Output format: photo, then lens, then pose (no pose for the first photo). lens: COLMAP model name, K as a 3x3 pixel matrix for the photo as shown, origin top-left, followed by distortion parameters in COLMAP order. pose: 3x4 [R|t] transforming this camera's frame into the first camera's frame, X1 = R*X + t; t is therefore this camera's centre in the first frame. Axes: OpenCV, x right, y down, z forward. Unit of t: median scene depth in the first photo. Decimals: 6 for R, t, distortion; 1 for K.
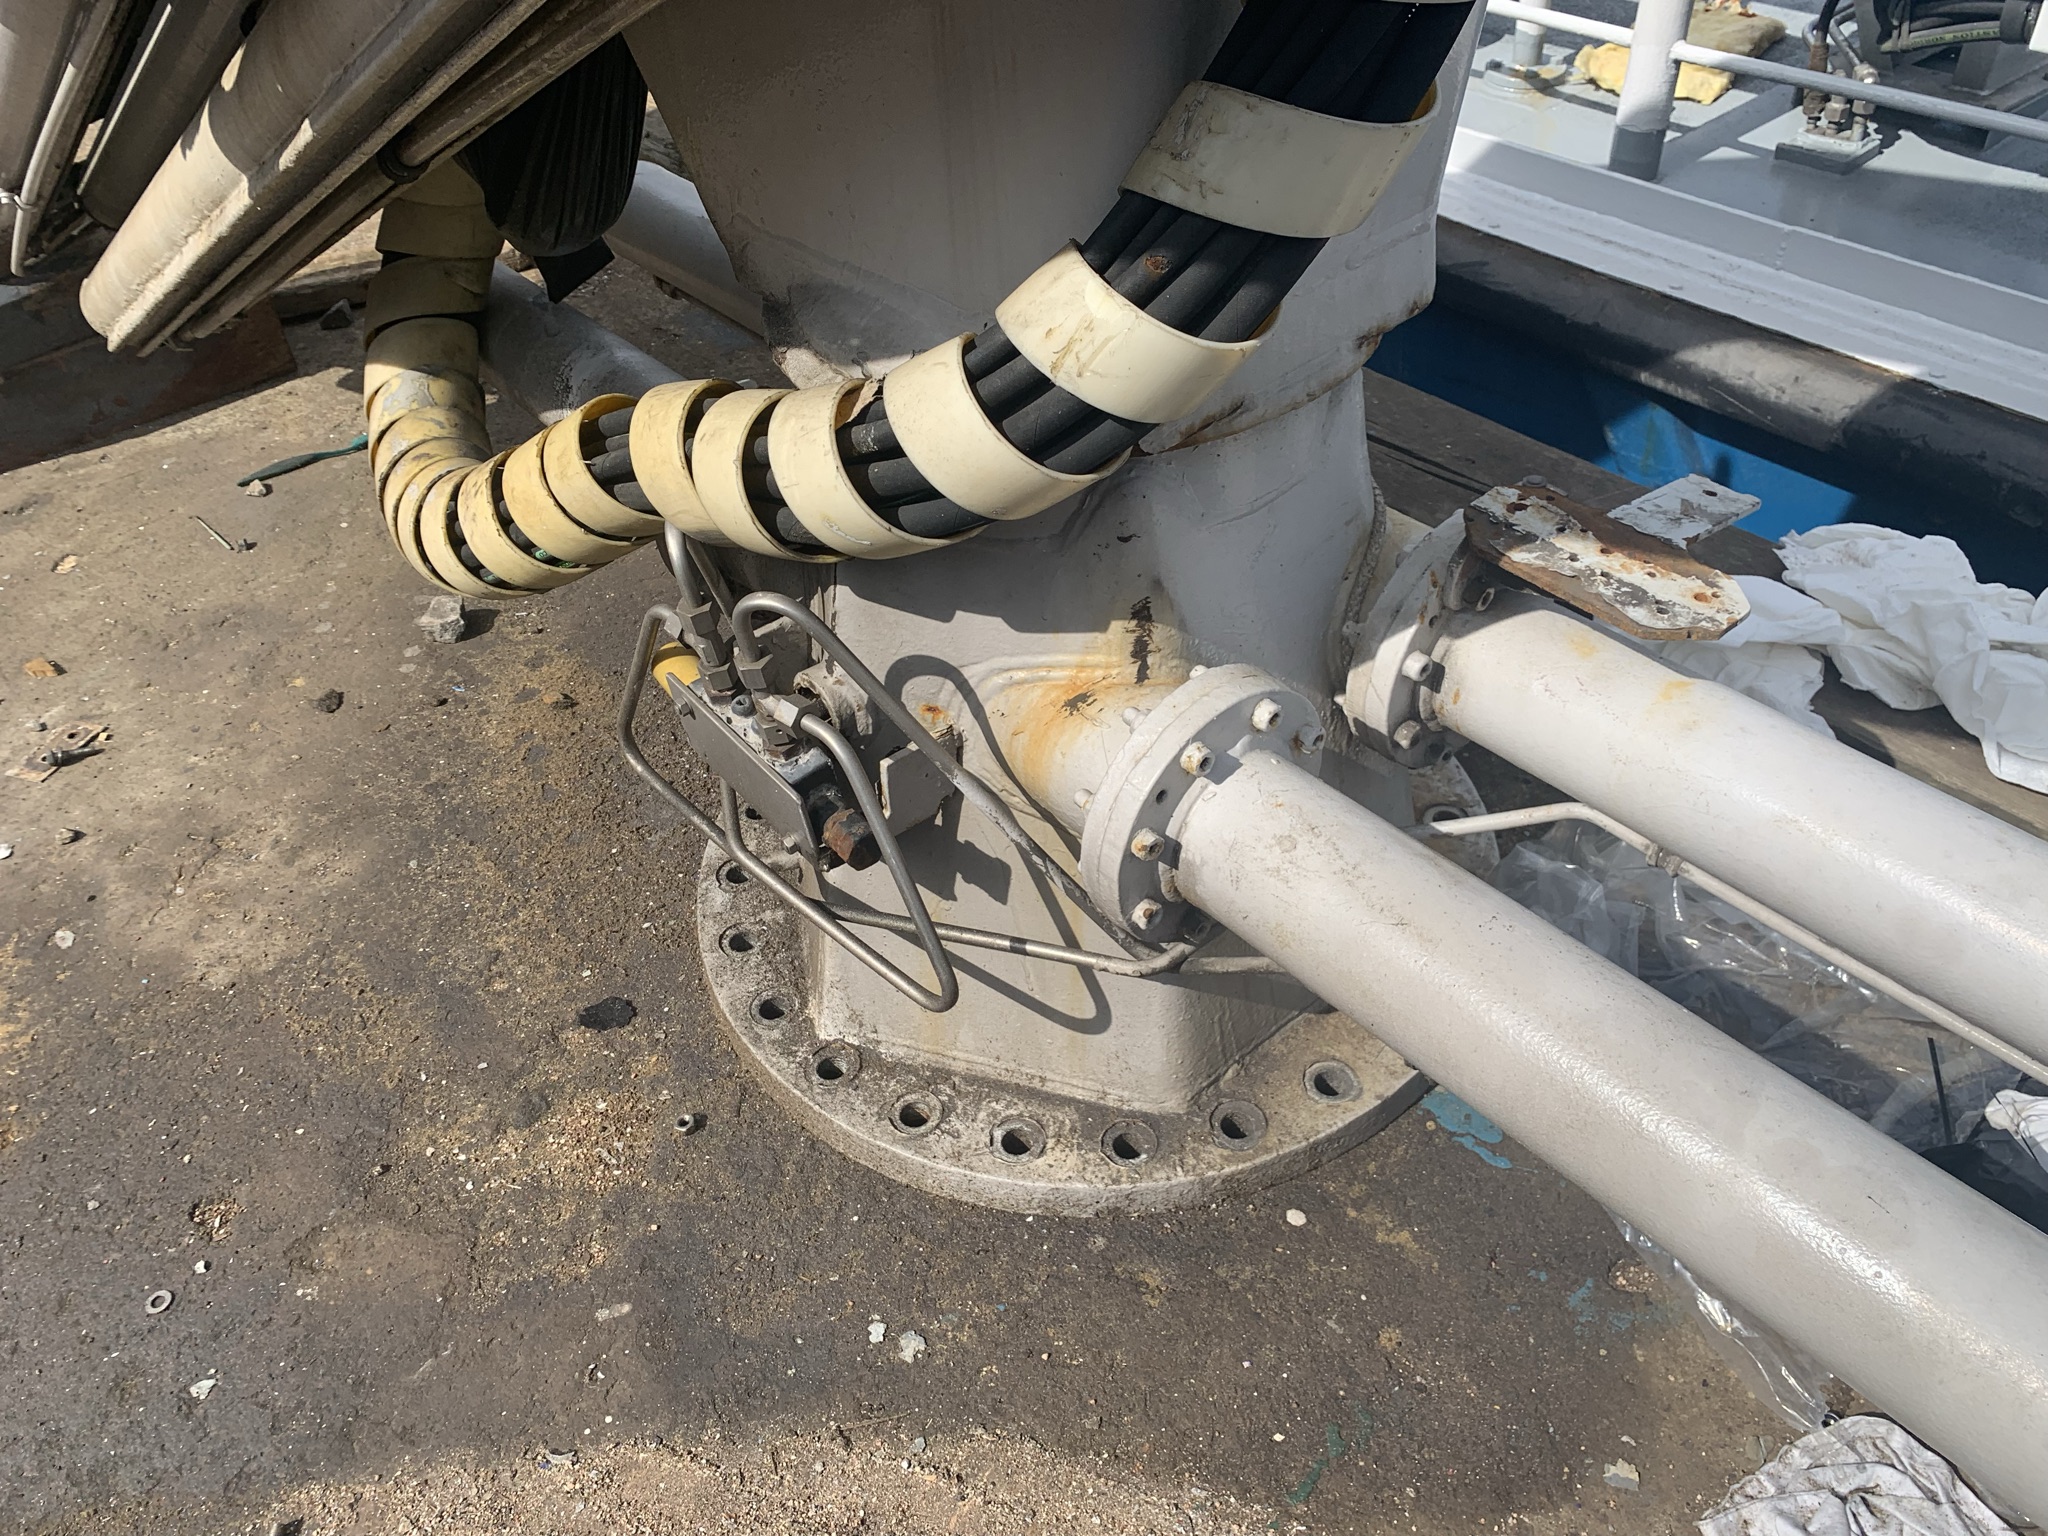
lens RADIAL K [[1564.5, 0, 1029.4], [0, 1564.5, 779.7], [0, 0, 1]] dist [-0.014833, 0.012021]
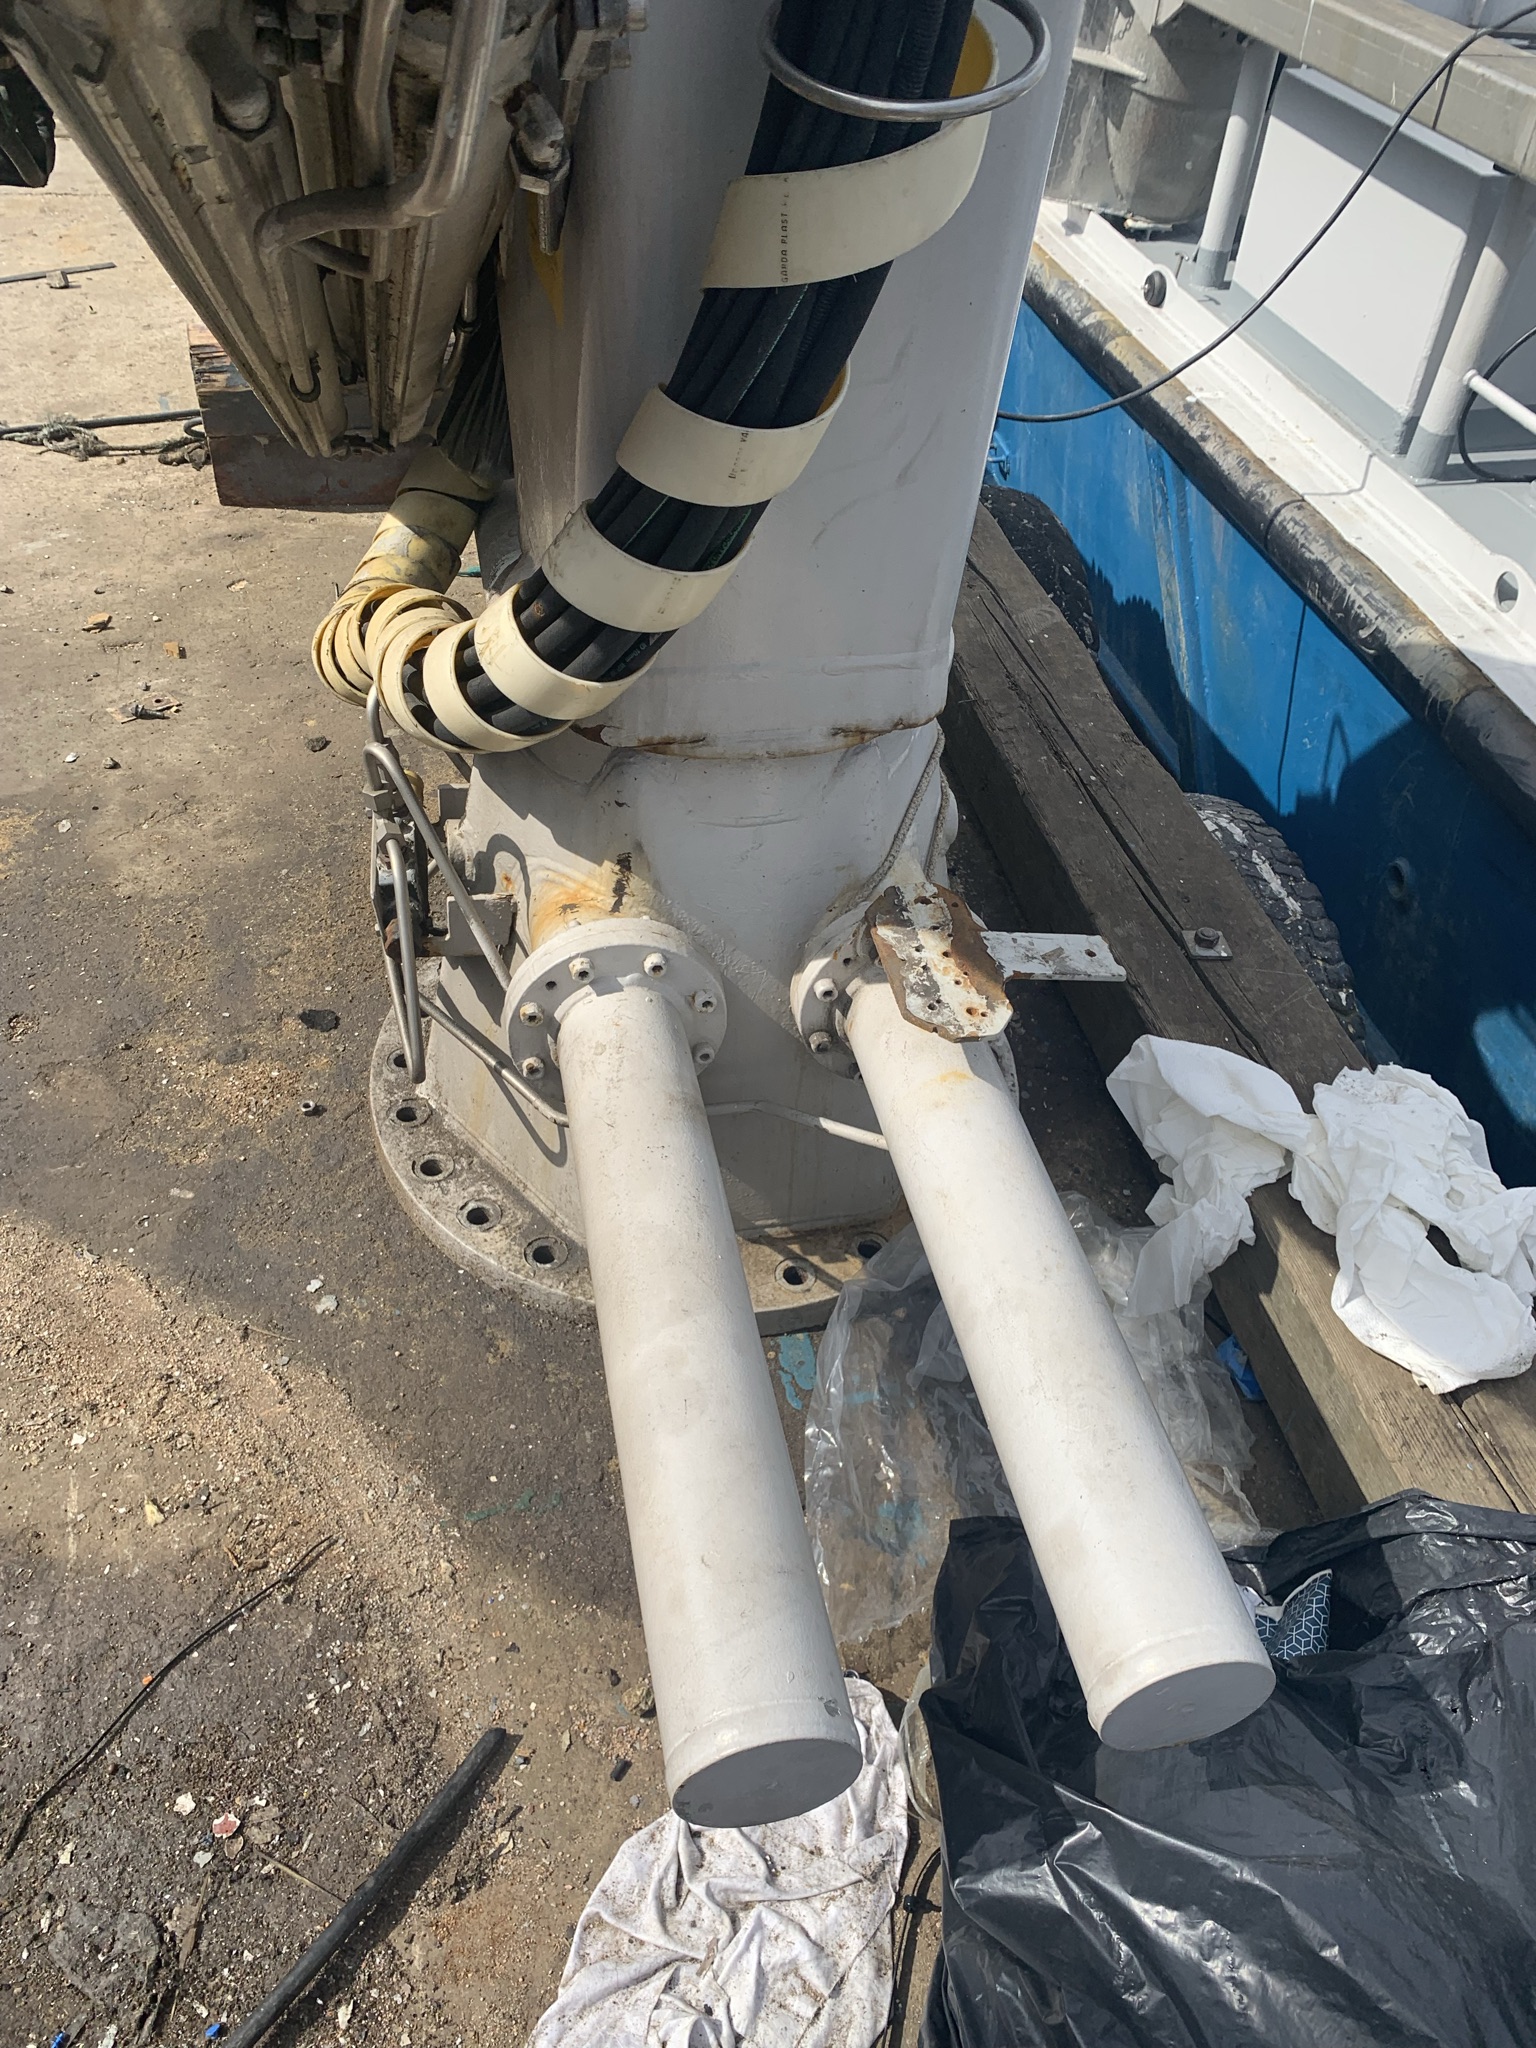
lens RADIAL K [[1564.5, 0, 786.5], [0, 1564.5, 1040.7], [0, 0, 1]] dist [-0.014833, 0.012021]
pose [[0.870233, 0.405063, -0.280391, 0.523609], [-0.405455, 0.912184, 0.059385, -0.085924], [0.279822, 0.062007, 0.958047, -0.197502]]
